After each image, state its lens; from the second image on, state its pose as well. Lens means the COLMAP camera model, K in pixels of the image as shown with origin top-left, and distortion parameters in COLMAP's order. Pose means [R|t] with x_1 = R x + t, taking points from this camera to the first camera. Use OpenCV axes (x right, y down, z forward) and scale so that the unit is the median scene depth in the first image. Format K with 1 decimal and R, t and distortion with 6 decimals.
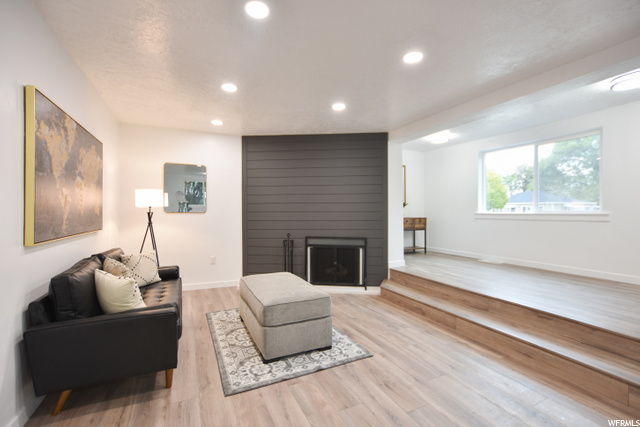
lens RADIAL K [[281.0, 0, 315.7], [0, 281.0, 213.6], [0, 0, 1]] dist [-0.024375, 0.002257]
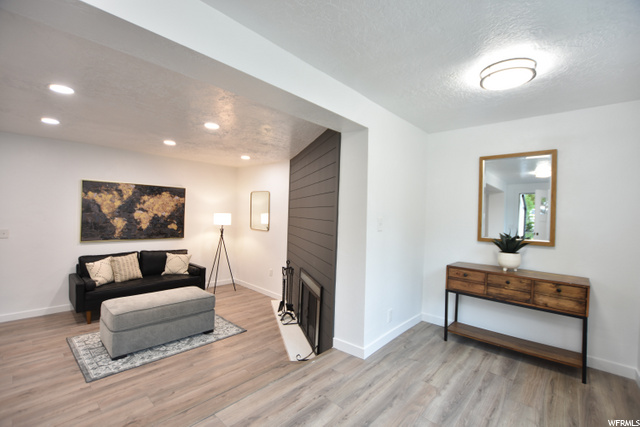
lens RADIAL K [[281.0, 0, 318.4], [0, 281.0, 214.1], [0, 0, 1]] dist [-0.024375, 0.002257]
pose [[0.388228, 0.018290, -0.921382, 1.174936], [-0.042646, 0.999089, 0.001863, -0.129206], [0.920576, 0.038570, 0.388654, 1.091223]]
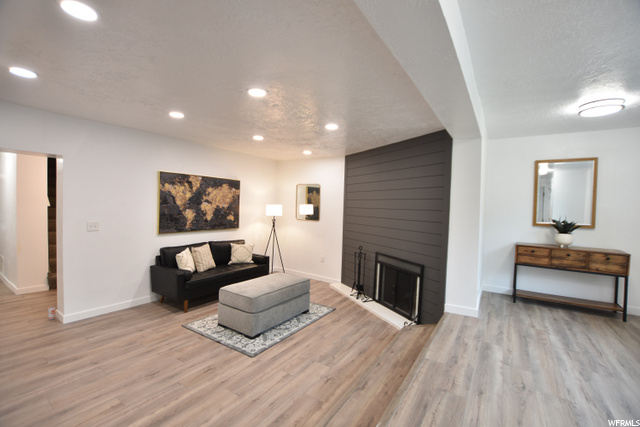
lens RADIAL K [[281.0, 0, 320.4], [0, 281.0, 213.2], [0, 0, 1]] dist [-0.024375, 0.002257]
pose [[0.526755, 0.041887, -0.848985, 1.048565], [-0.039612, 0.998910, 0.024707, -0.106067], [0.849094, 0.020615, 0.527840, 0.486702]]
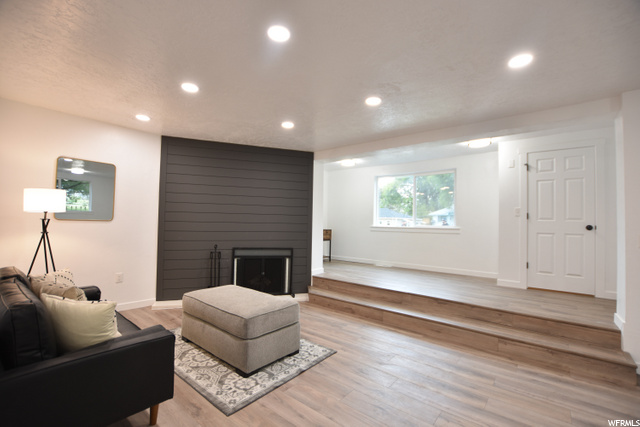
lens RADIAL K [[281.0, 0, 317.1], [0, 281.0, 213.6], [0, 0, 1]] dist [-0.024375, 0.002257]
pose [[0.902543, 0.034922, 0.429181, -0.296196], [-0.018380, 0.998922, -0.042629, -0.000769], [-0.430207, 0.030586, 0.902212, -0.006085]]
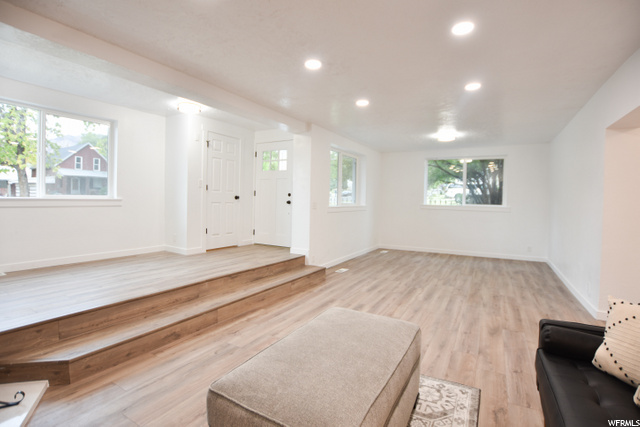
lens RADIAL K [[303.4, 0, 319.4], [0, 303.4, 212.4], [0, 0, 1]] dist [-0.053938, 0.000581]
pose [[-0.576151, -0.039875, 0.816370, -0.503298], [-0.009973, 0.999078, 0.041761, -0.004643], [-0.817283, 0.015919, -0.576017, 1.261138]]
